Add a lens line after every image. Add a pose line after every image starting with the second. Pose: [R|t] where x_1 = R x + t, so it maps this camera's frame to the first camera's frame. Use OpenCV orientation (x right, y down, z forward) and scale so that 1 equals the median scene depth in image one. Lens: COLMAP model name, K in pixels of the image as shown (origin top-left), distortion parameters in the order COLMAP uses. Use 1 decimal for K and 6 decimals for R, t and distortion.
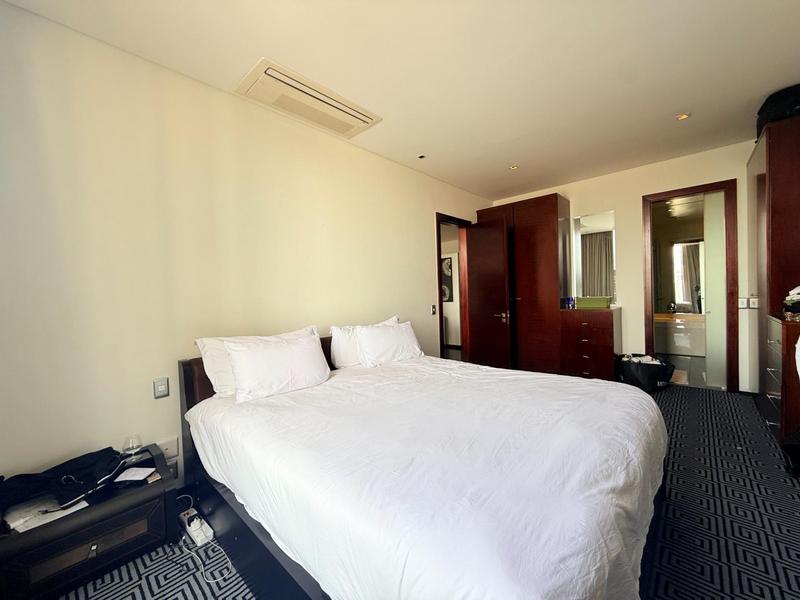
lens RADIAL K [[318.5, 0, 397.7], [0, 318.5, 299.6], [0, 0, 1]] dist [-0.000677, -0.000153]
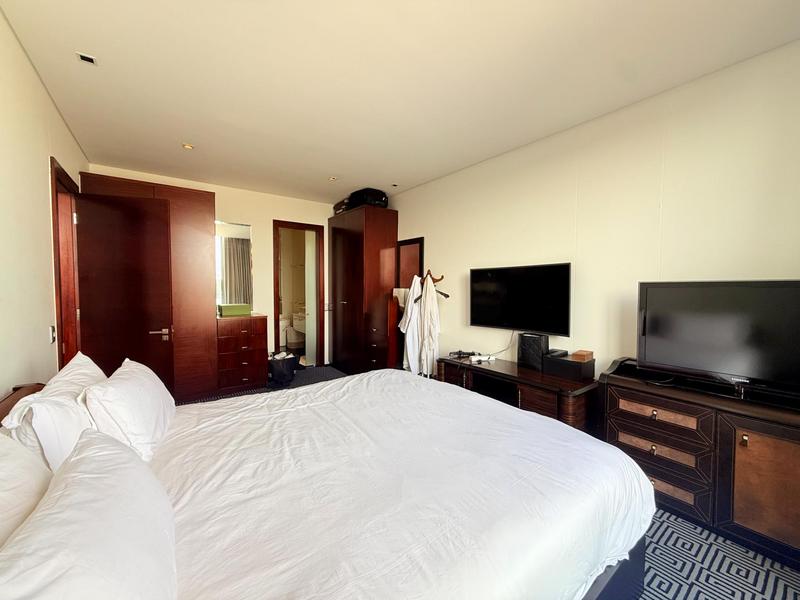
lens RADIAL K [[321.8, 0, 400.7], [0, 321.8, 298.4], [0, 0, 1]] dist [0.001684, 0.000105]
pose [[0.159362, -0.002926, 0.987216, -0.379873], [0.003788, 0.999990, 0.002352, -0.032560], [-0.987213, 0.003365, 0.159372, 0.365040]]
